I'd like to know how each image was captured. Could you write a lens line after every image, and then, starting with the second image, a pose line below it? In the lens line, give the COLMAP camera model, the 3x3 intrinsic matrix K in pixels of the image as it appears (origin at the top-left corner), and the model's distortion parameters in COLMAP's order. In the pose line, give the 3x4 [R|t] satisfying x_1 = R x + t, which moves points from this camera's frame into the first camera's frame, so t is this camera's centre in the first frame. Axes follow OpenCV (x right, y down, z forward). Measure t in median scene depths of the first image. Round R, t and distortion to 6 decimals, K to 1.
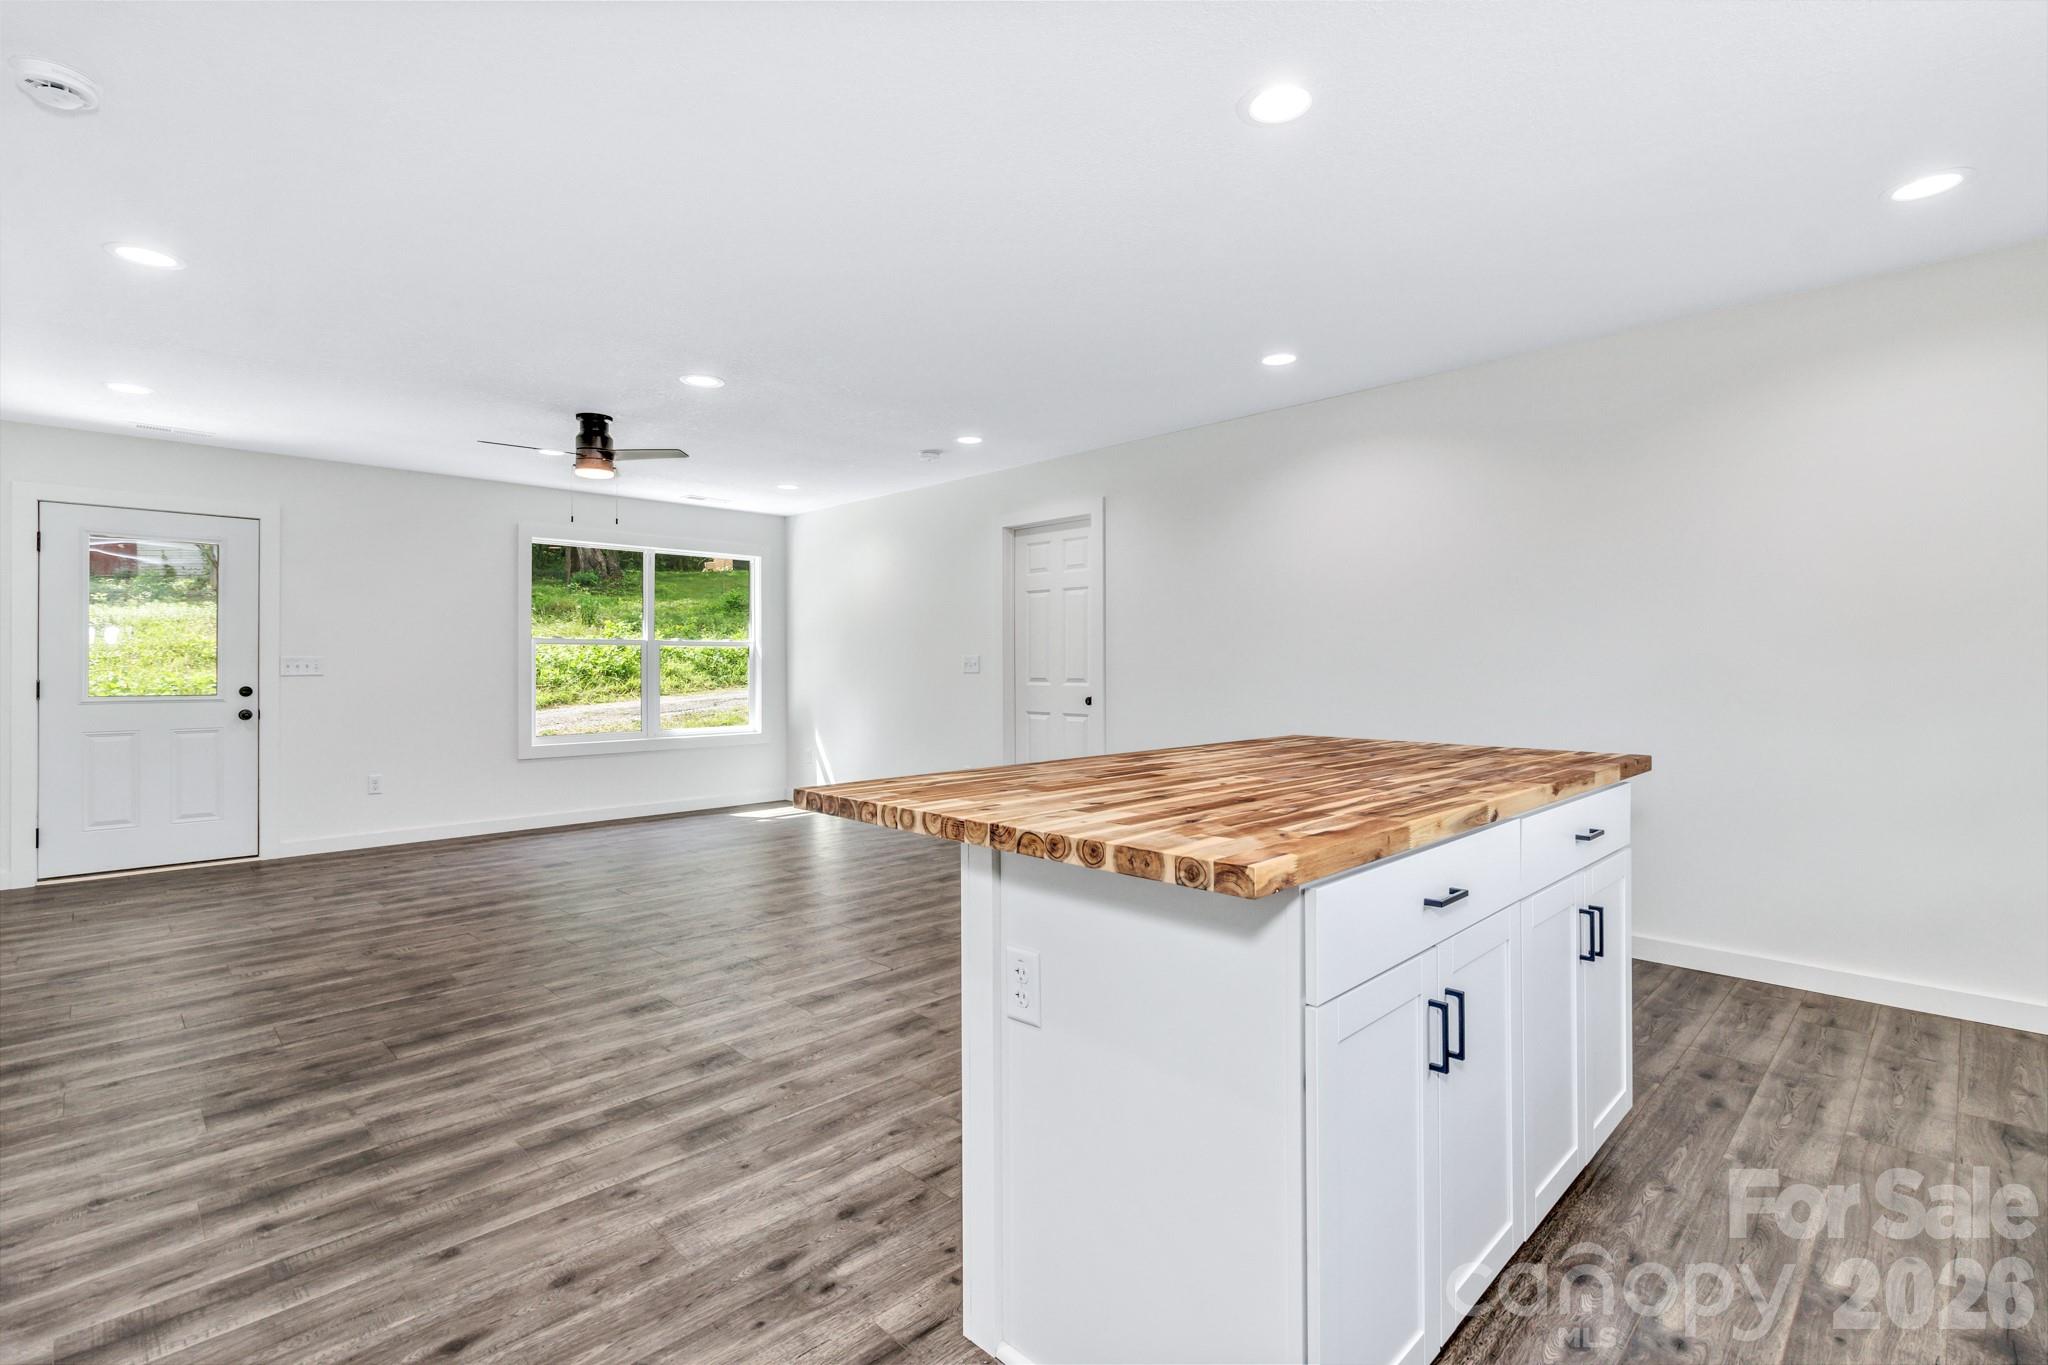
lens RADIAL K [[944.0, 0, 1031.3], [0, 944.0, 677.9], [0, 0, 1]] dist [-0.000287, -0.000235]
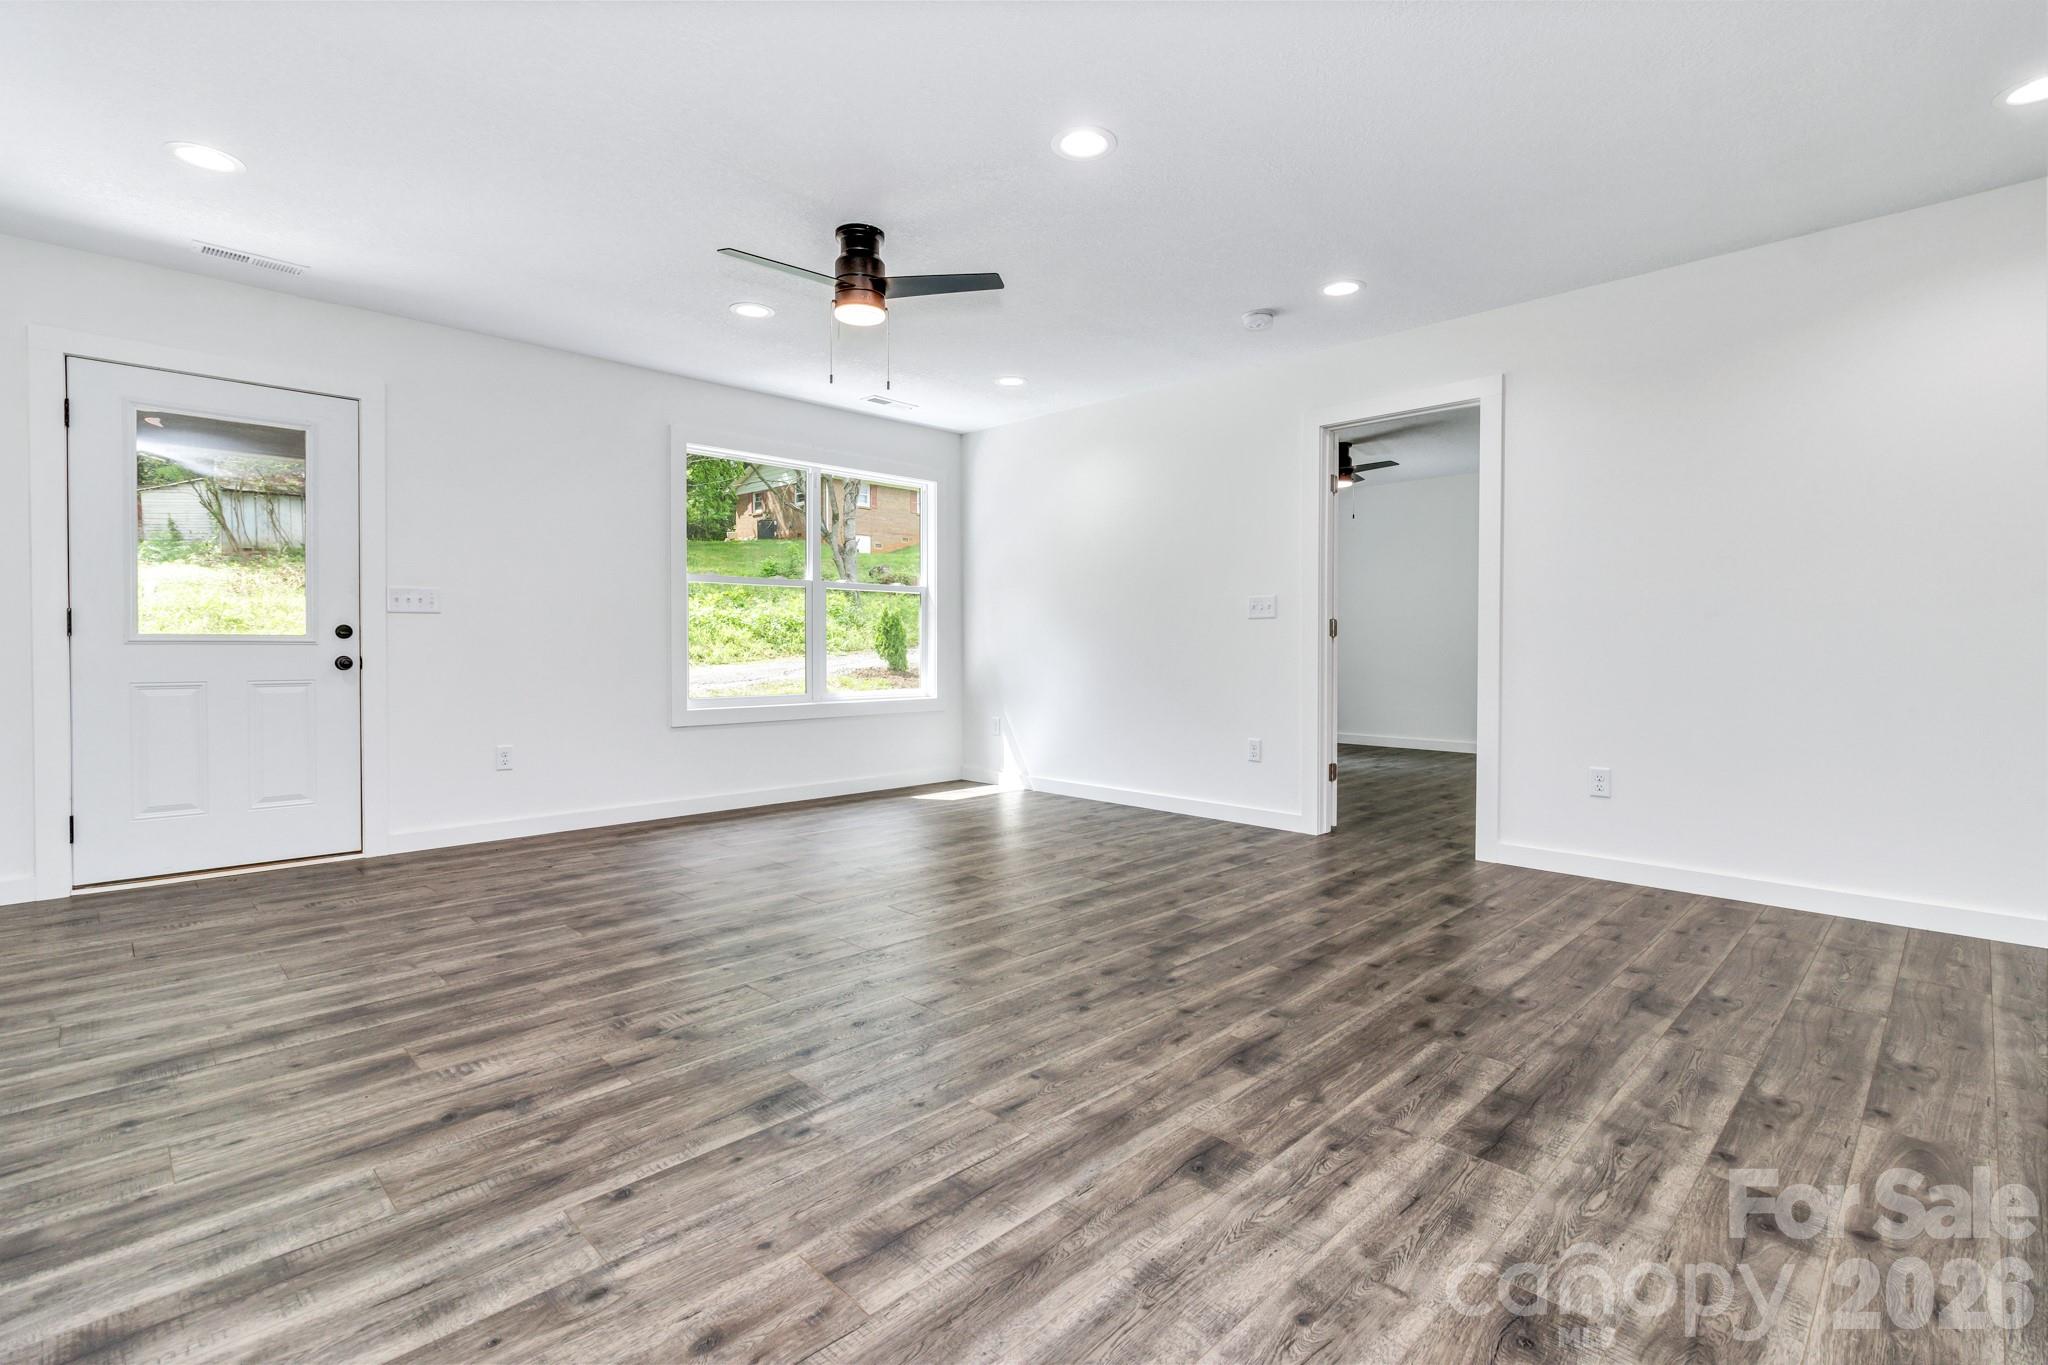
lens RADIAL K [[944.0, 0, 1024.1], [0, 944.0, 678.6], [0, 0, 1]] dist [-0.000287, -0.000235]
pose [[0.999981, 0.004861, -0.003811, -0.338023], [-0.004772, 0.999725, 0.022964, 0.036383], [0.003921, -0.022946, 0.999729, 0.297725]]
